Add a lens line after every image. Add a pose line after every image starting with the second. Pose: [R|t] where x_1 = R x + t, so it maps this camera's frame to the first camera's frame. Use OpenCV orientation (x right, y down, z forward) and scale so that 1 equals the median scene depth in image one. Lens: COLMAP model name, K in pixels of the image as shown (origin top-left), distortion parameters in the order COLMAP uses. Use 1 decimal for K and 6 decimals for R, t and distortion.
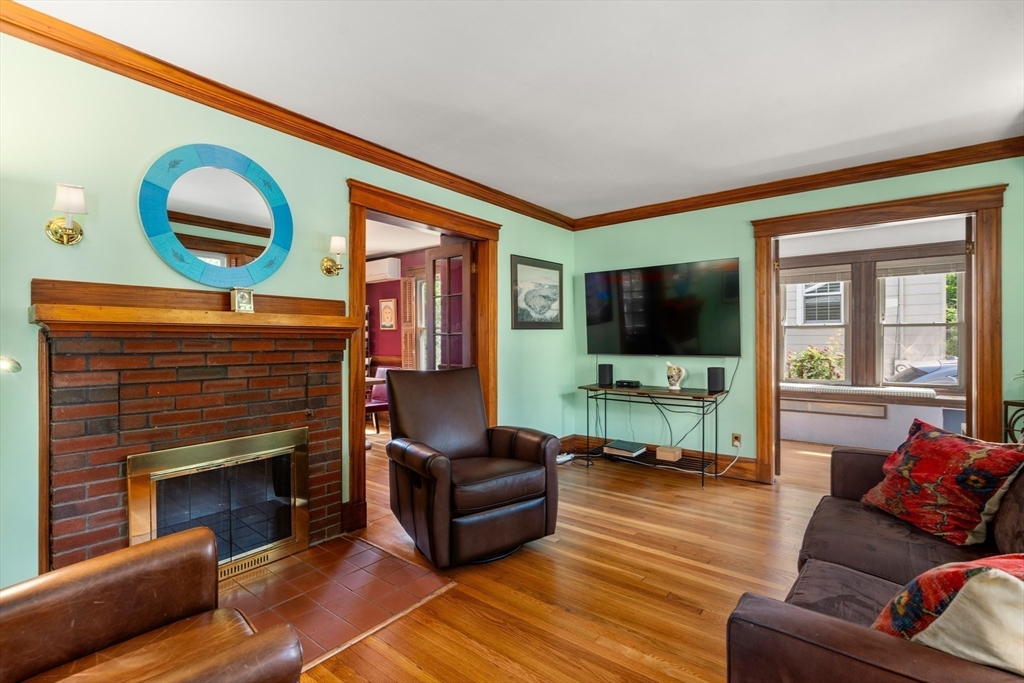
lens RADIAL K [[480.3, 0, 508.4], [0, 480.3, 338.9], [0, 0, 1]] dist [0.002059, 0.000661]
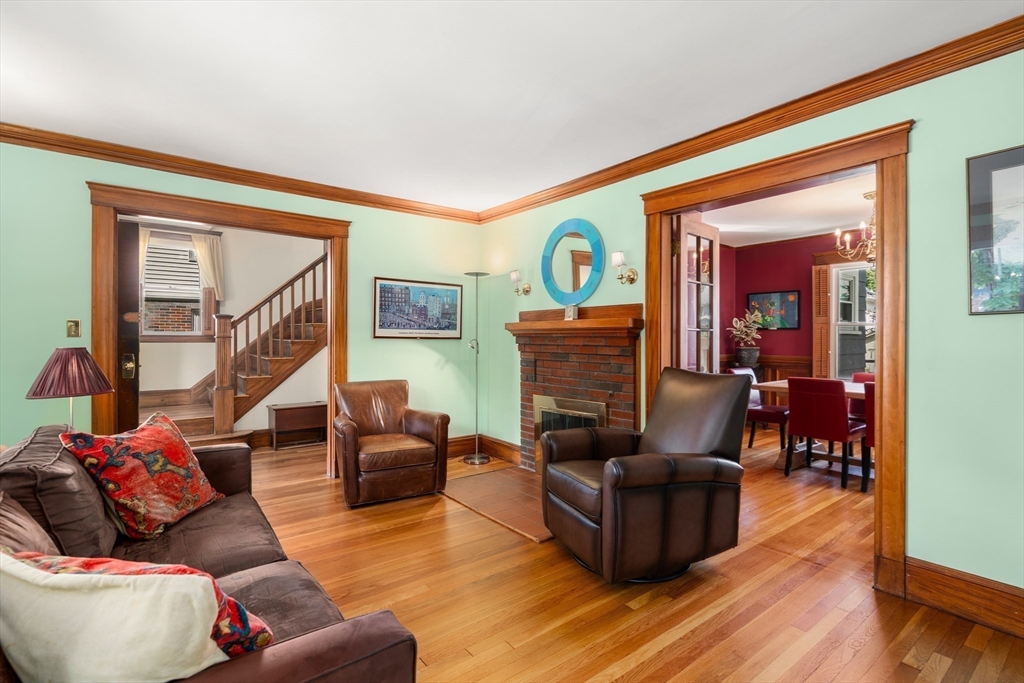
lens RADIAL K [[480.3, 0, 508.4], [0, 480.3, 338.9], [0, 0, 1]] dist [0.002059, 0.000661]
pose [[-0.244127, 0.001151, -0.969743, 1.054556], [0.001636, 0.999998, 0.000775, 0.004989], [0.969742, -0.001397, -0.244128, 1.211374]]
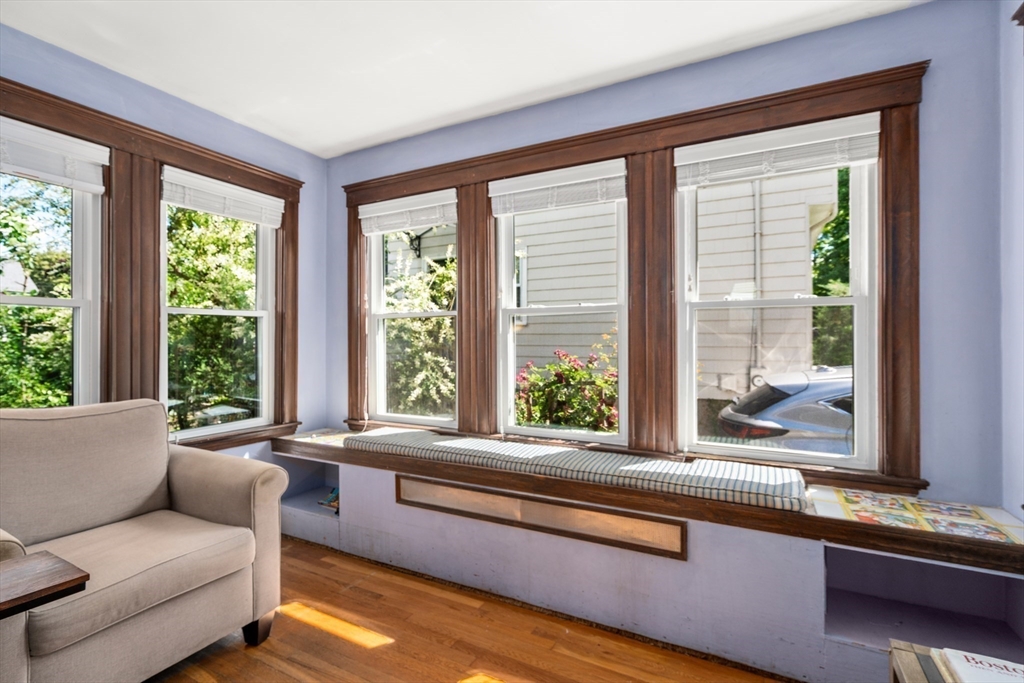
lens RADIAL K [[480.3, 0, 508.4], [0, 480.3, 338.9], [0, 0, 1]] dist [0.002059, 0.000661]
pose [[0.983766, -0.002095, 0.179443, 0.251231], [0.002251, 0.999997, -0.000666, 0.000160], [-0.179441, 0.001059, 0.983768, 0.284841]]
